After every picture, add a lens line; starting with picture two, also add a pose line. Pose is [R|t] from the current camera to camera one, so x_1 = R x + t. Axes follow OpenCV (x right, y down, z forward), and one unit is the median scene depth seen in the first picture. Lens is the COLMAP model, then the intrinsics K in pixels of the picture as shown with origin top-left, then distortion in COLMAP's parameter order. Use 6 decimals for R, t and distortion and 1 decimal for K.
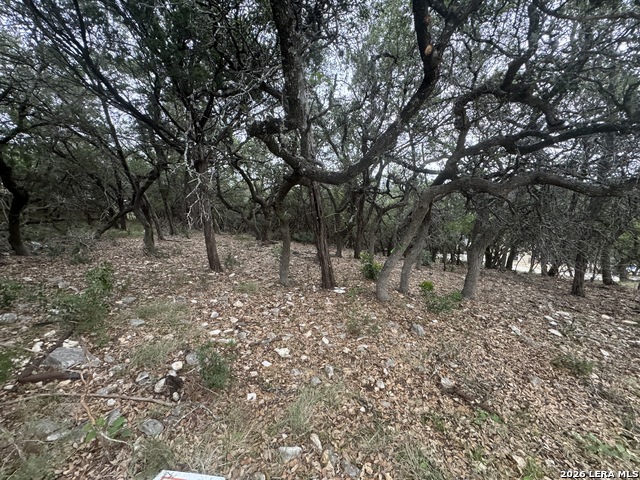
lens RADIAL K [[256.2, 0, 320.6], [0, 256.2, 239.5], [0, 0, 1]] dist [0.001348, 0.000302]
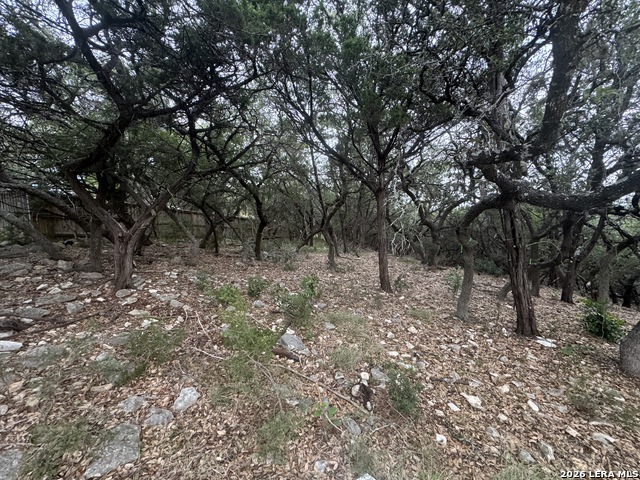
lens RADIAL K [[256.2, 0, 318.2], [0, 256.2, 239.5], [0, 0, 1]] dist [0.001348, 0.000302]
pose [[0.822179, 0.038046, -0.567956, -0.088874], [-0.084198, 0.994917, -0.055239, -0.009860], [0.562968, 0.093237, 0.821203, -0.052163]]
